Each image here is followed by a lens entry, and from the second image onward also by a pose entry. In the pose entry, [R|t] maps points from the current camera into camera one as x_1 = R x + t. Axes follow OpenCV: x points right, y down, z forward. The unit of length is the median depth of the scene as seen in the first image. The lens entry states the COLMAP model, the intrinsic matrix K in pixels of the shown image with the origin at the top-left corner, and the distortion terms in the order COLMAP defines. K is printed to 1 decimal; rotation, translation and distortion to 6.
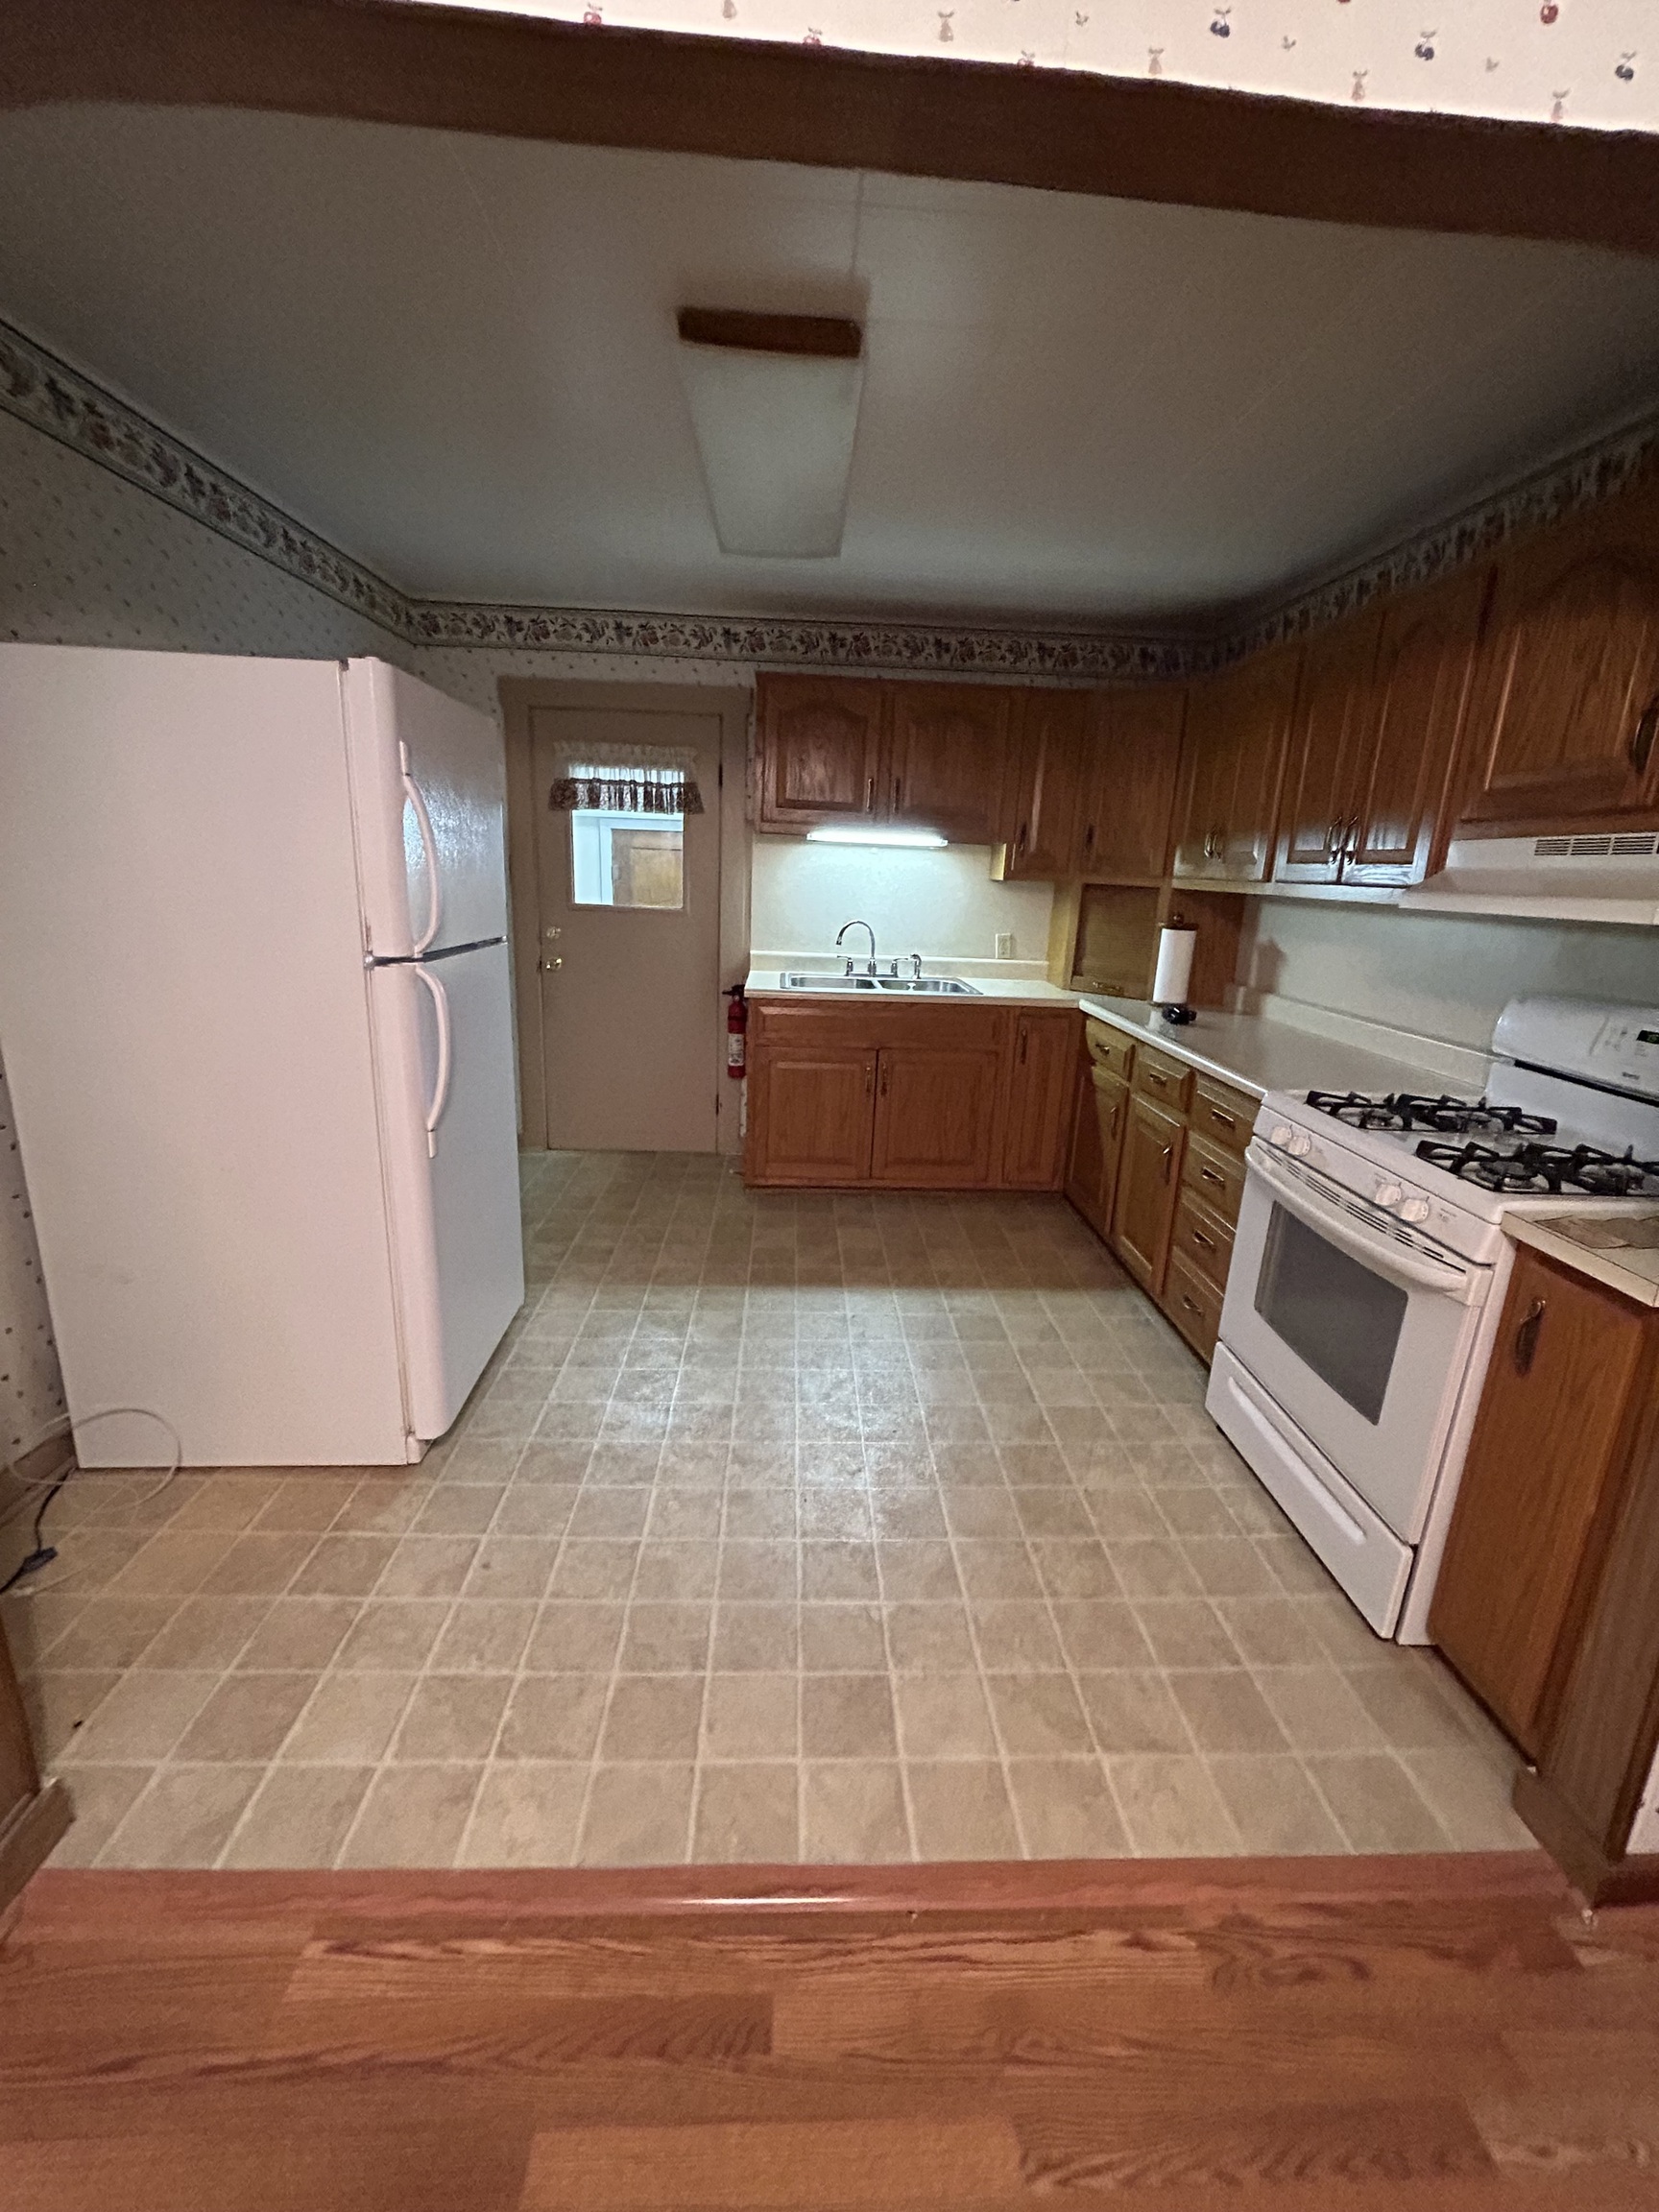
lens RADIAL K [[898.5, 0, 833.9], [0, 898.5, 1102.8], [0, 0, 1]] dist [-0.000925, 0.000389]
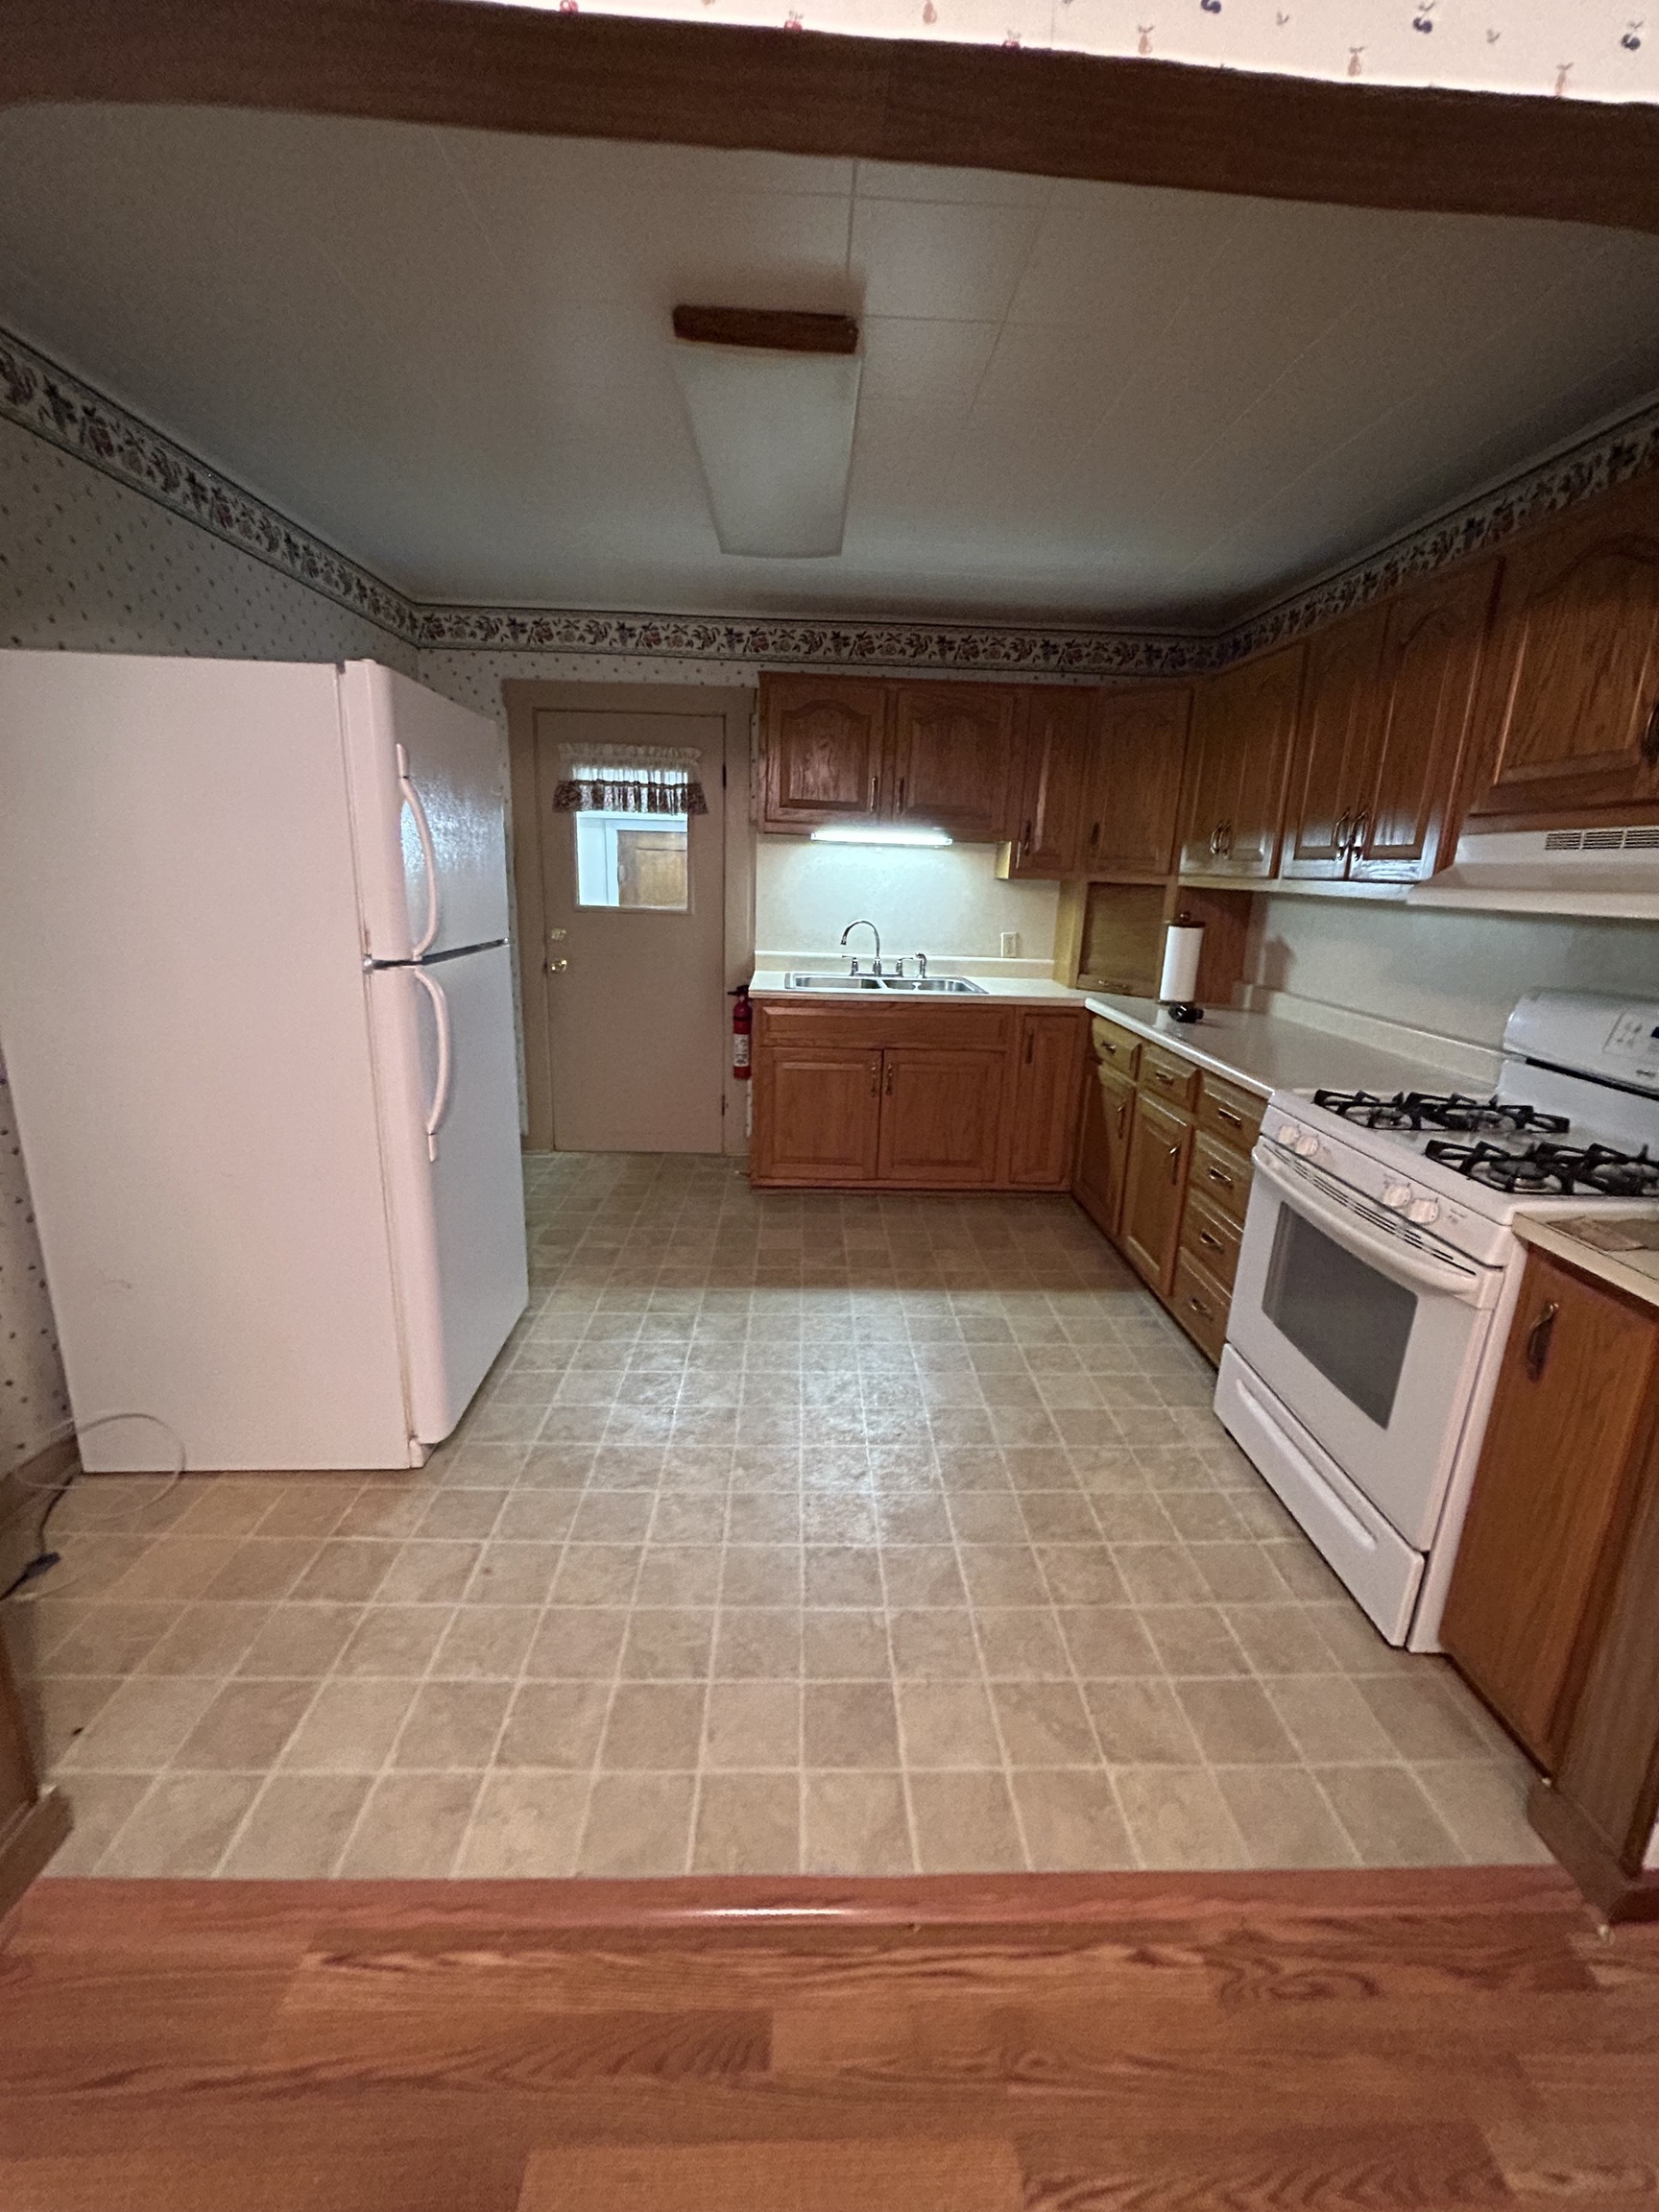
lens RADIAL K [[898.5, 0, 833.7], [0, 898.5, 1101.8], [0, 0, 1]] dist [-0.000925, 0.000389]
pose [[0.999936, -0.004494, -0.010388, 0.008007], [0.004490, 0.999990, -0.000388, -0.002309], [0.010389, 0.000341, 0.999946, 0.006925]]
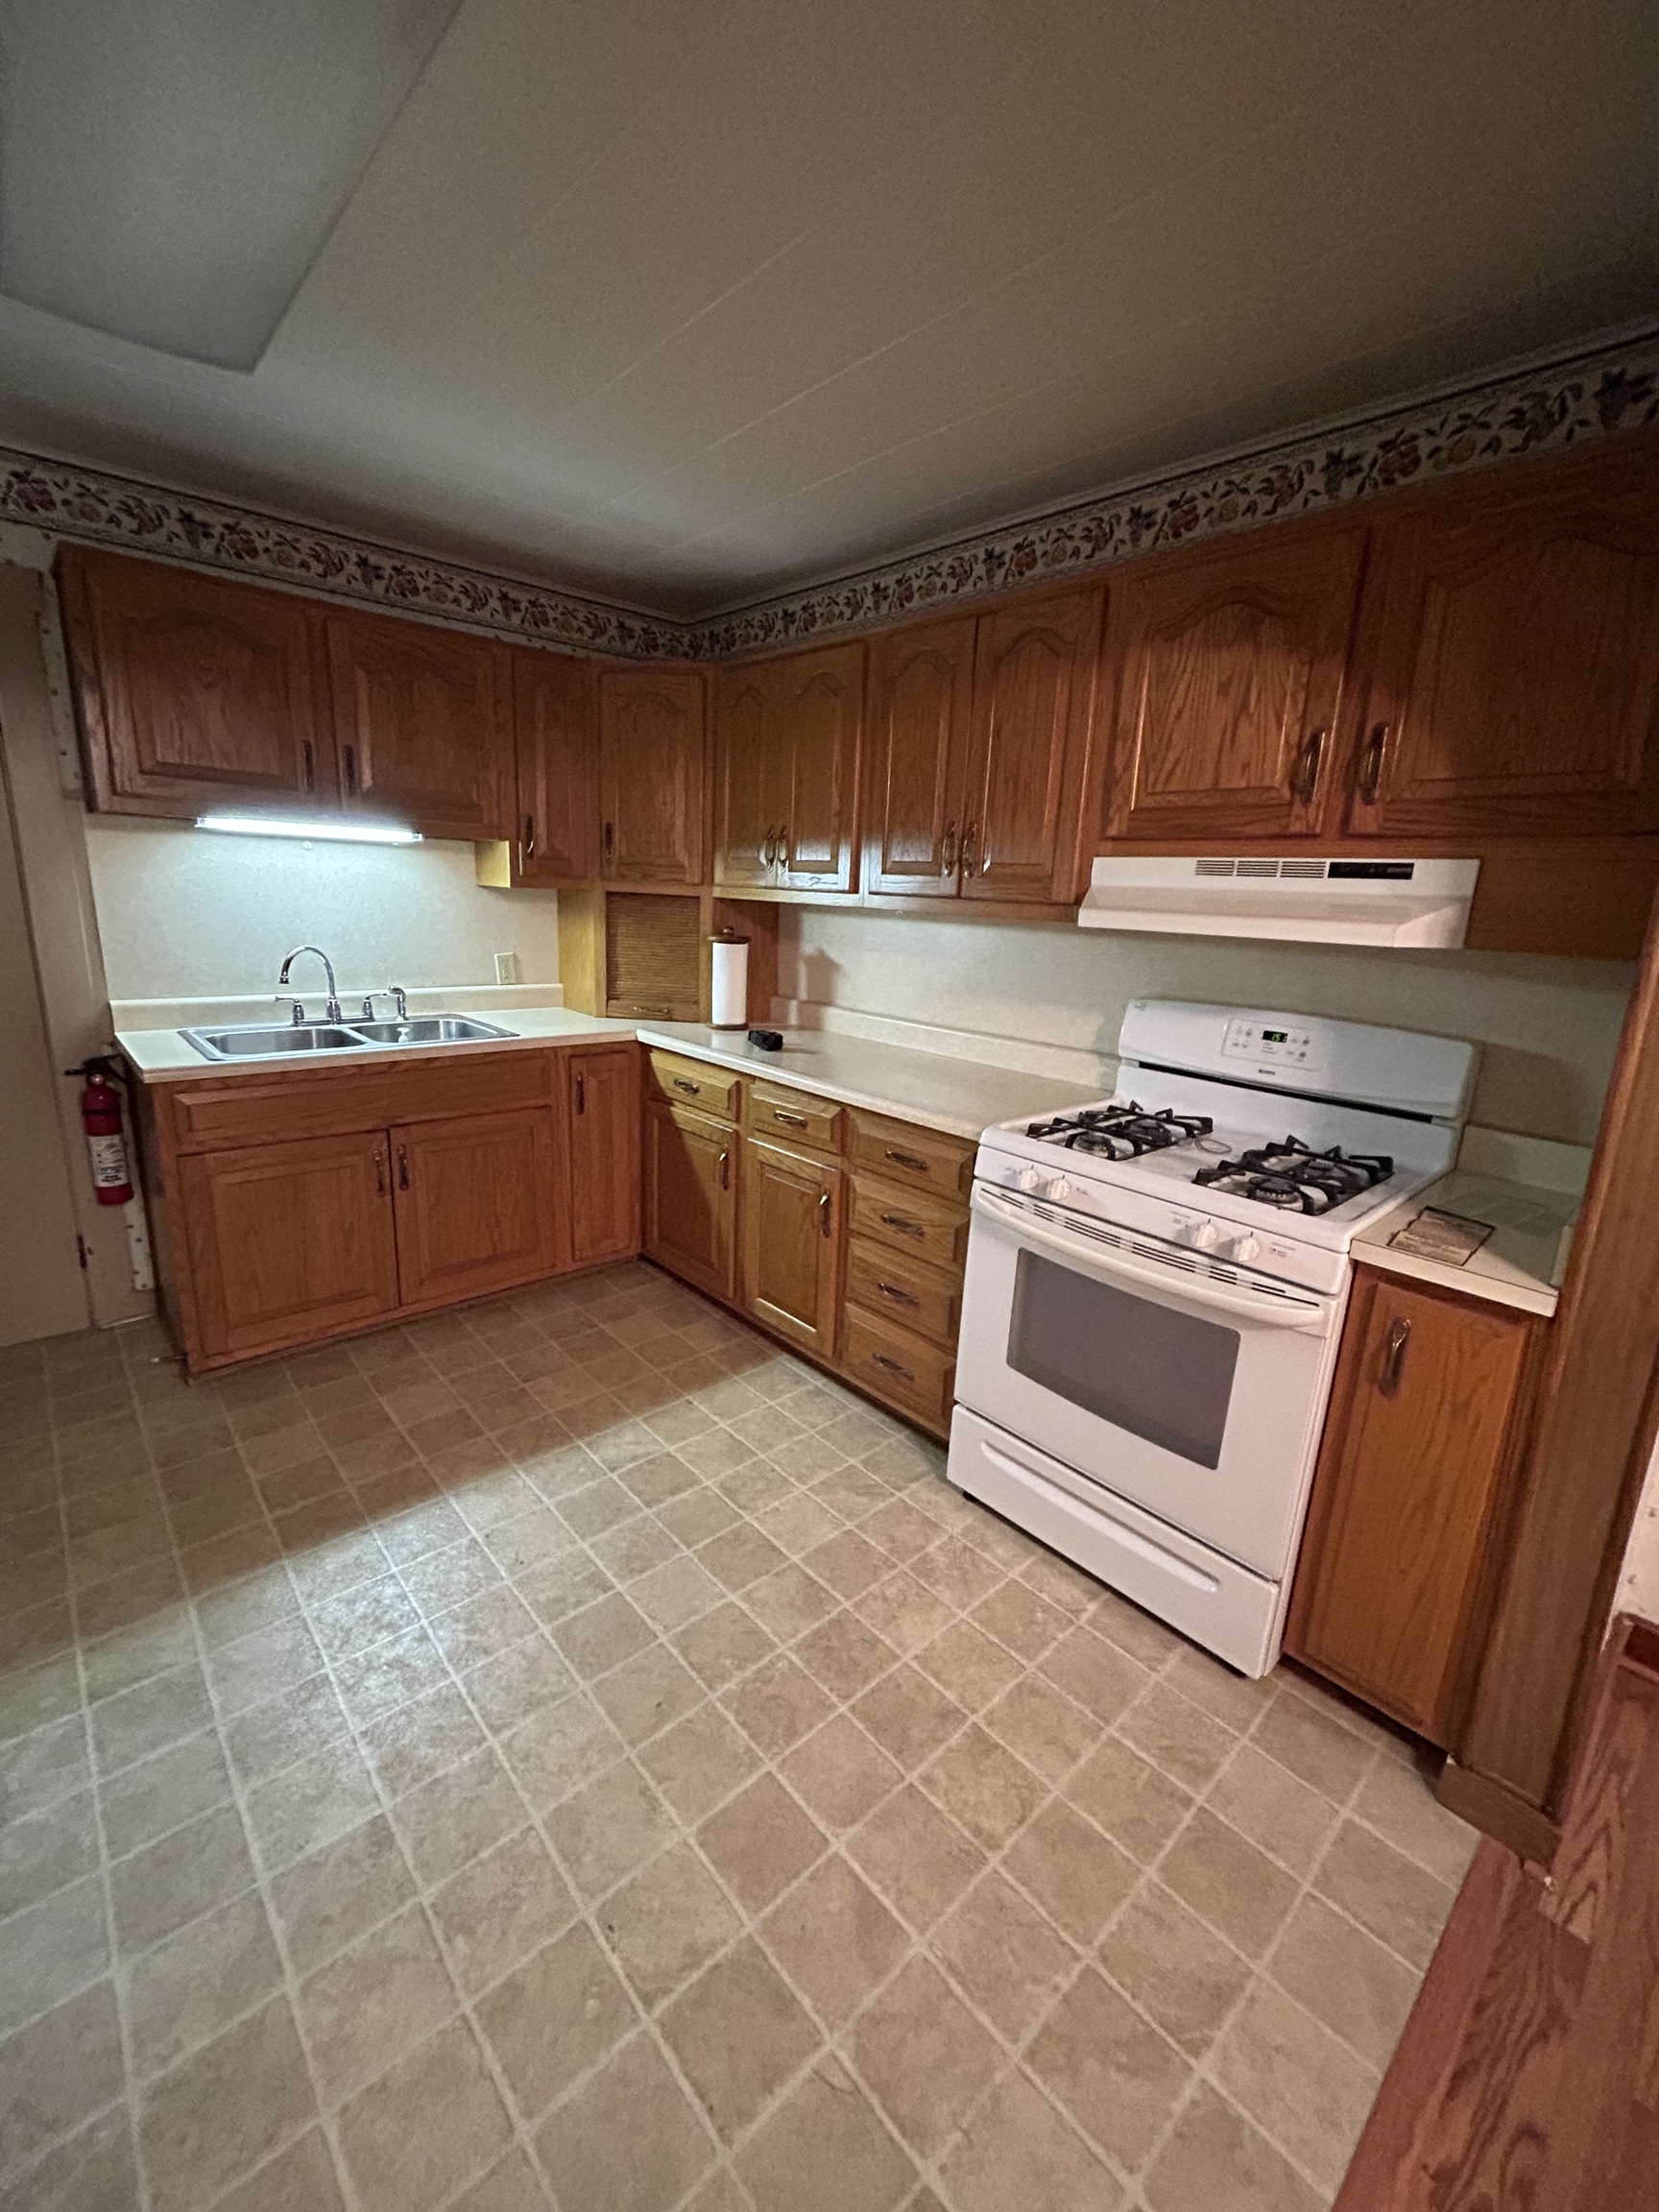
lens RADIAL K [[898.5, 0, 834.3], [0, 898.5, 1103.5], [0, 0, 1]] dist [-0.000925, 0.000389]
pose [[0.769311, -0.154266, 0.619970, -0.201052], [0.149323, 0.986949, 0.060288, -0.120271], [-0.621179, 0.046195, 0.782306, 0.393373]]
